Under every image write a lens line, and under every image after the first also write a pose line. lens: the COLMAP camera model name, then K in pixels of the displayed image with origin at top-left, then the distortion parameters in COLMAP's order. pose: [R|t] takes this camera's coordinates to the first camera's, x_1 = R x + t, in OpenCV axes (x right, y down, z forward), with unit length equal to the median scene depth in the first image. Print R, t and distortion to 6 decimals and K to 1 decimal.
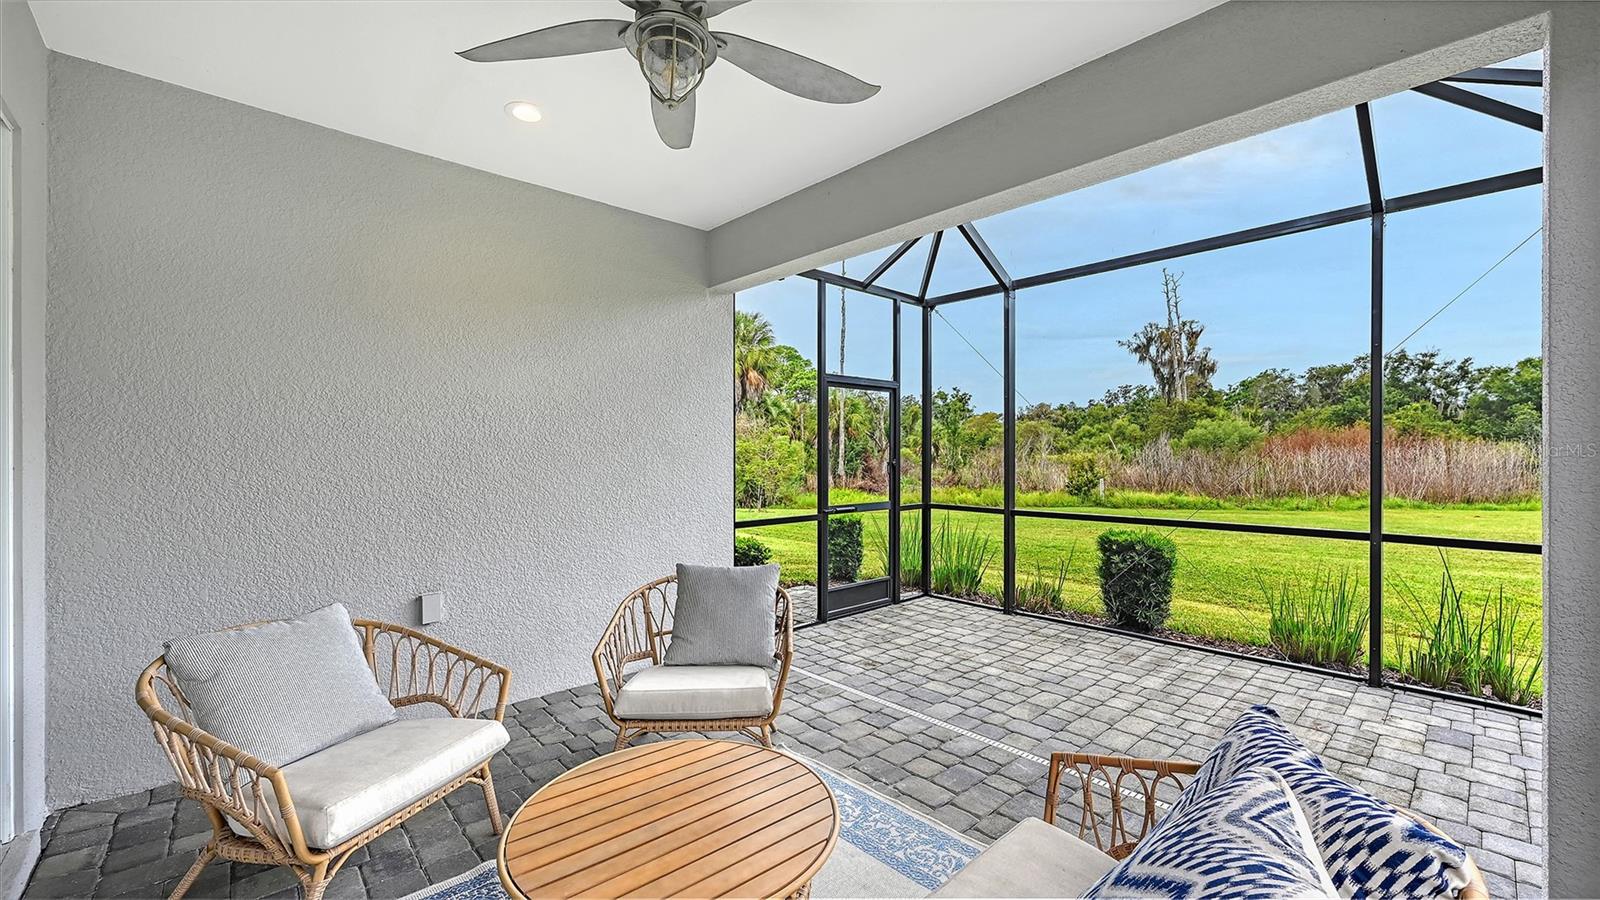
lens RADIAL K [[638.7, 0, 801.1], [0, 638.7, 460.5], [0, 0, 1]] dist [-0.003180, 0.000174]
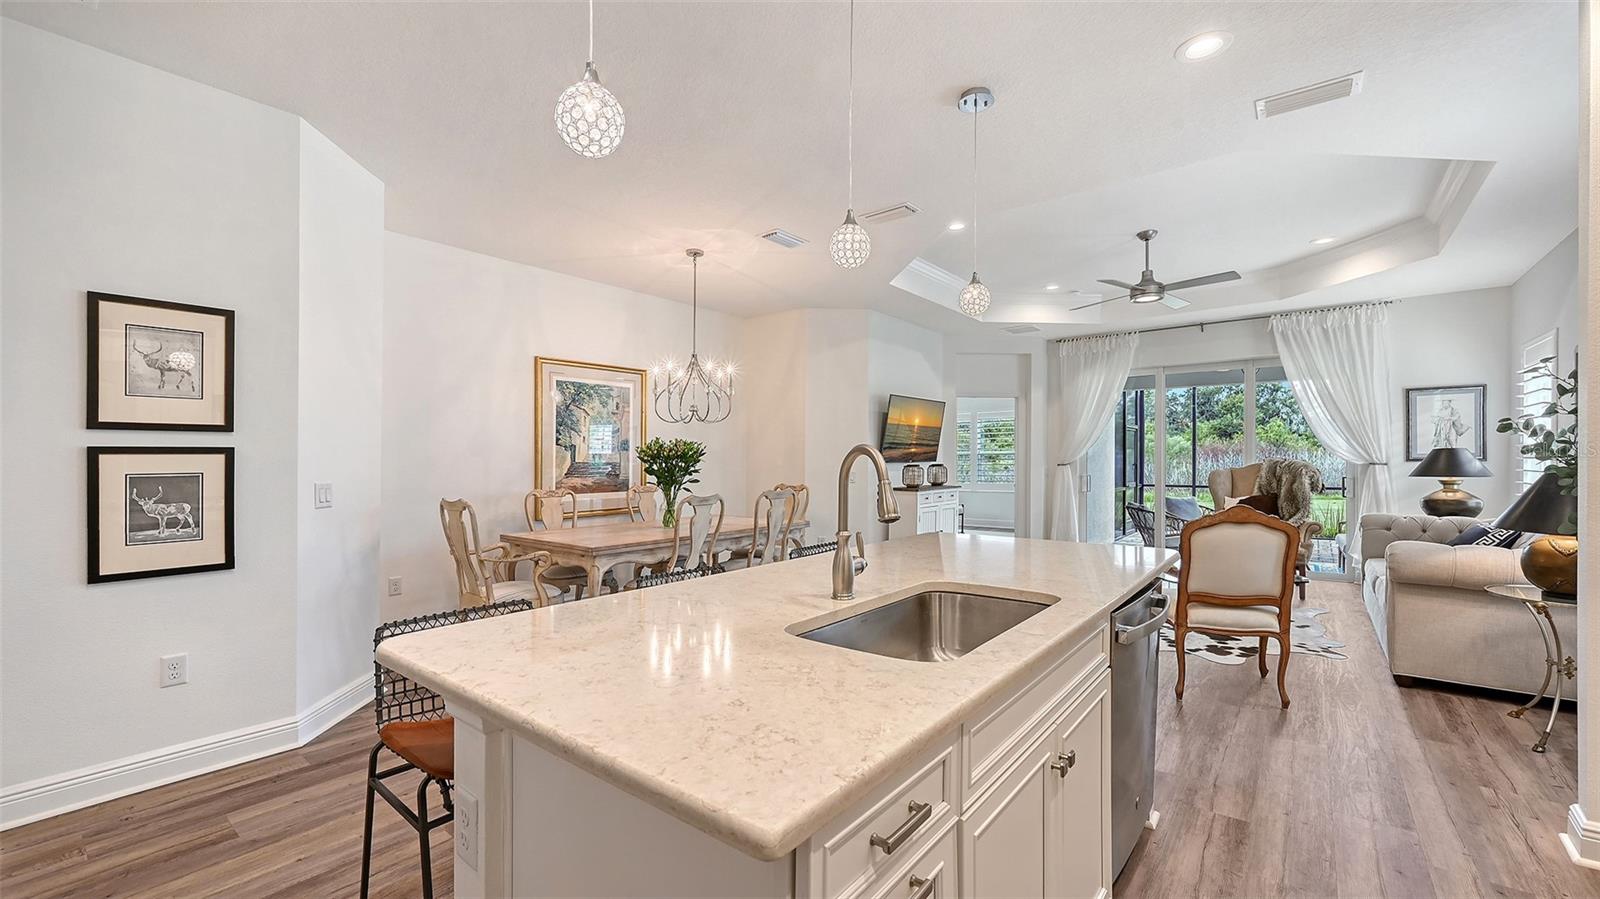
lens RADIAL K [[638.7, 0, 805.2], [0, 638.7, 460.3], [0, 0, 1]] dist [-0.003180, 0.000174]
pose [[0.988138, -0.001314, 0.153565, -1.369136], [0.003200, 0.999922, -0.012038, 0.011189], [-0.153537, 0.012387, 0.988065, -0.964878]]
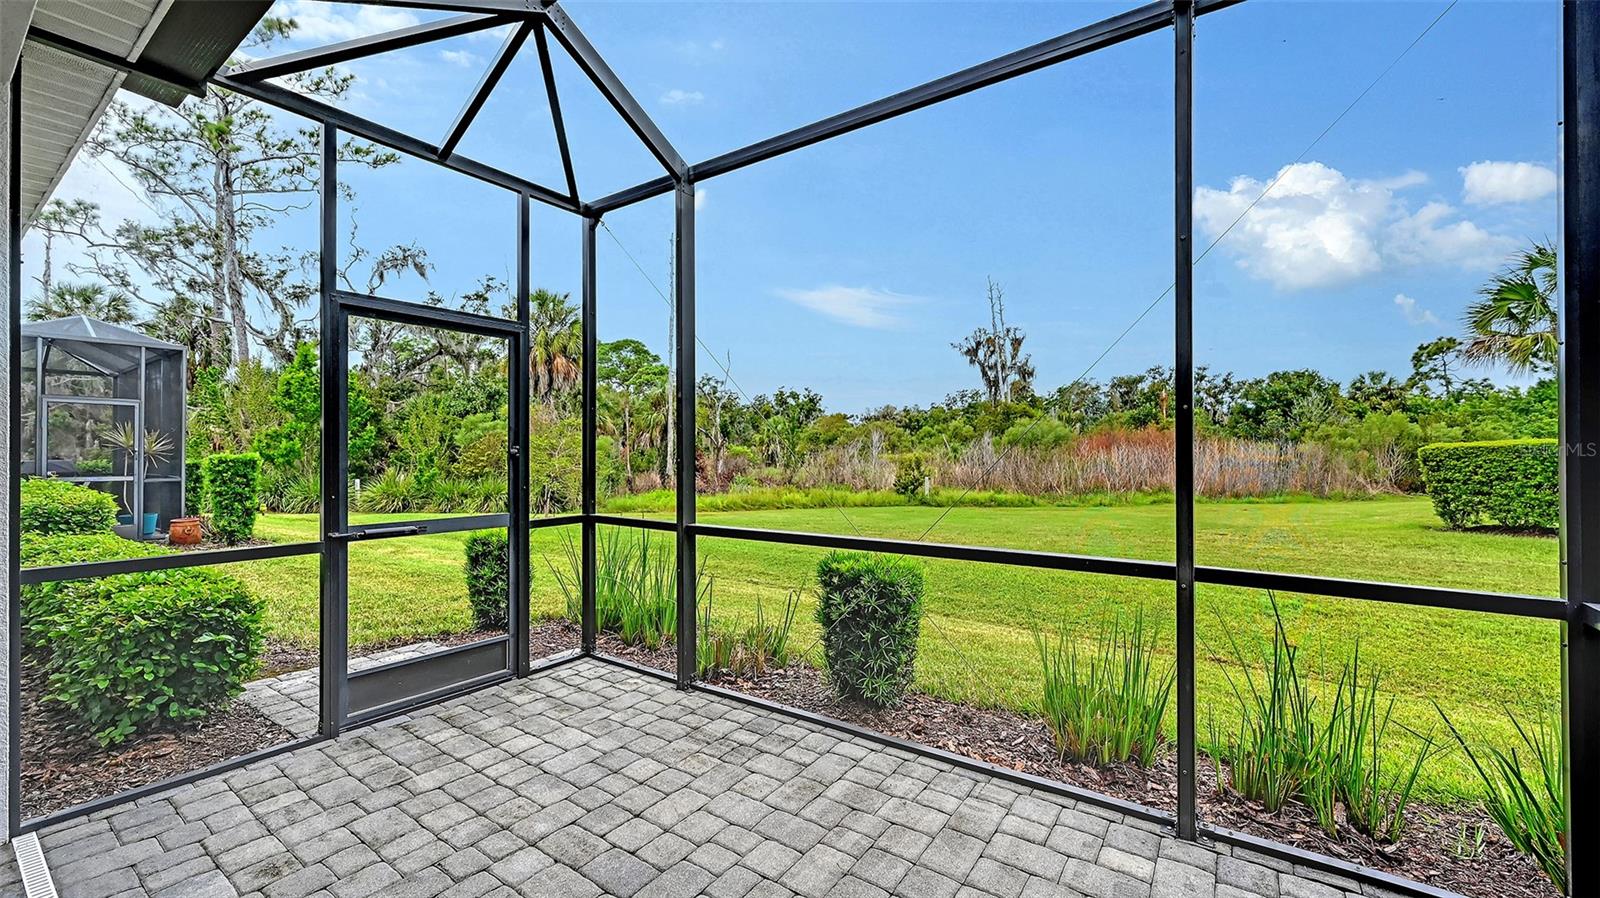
lens RADIAL K [[638.7, 0, 800.7], [0, 638.7, 452.9], [0, 0, 1]] dist [-0.003180, 0.000174]
pose [[0.976358, 0.002424, 0.216147, 0.315538], [0.000043, 0.999935, -0.011411, 0.012702], [-0.216160, 0.011151, 0.976294, 0.368011]]
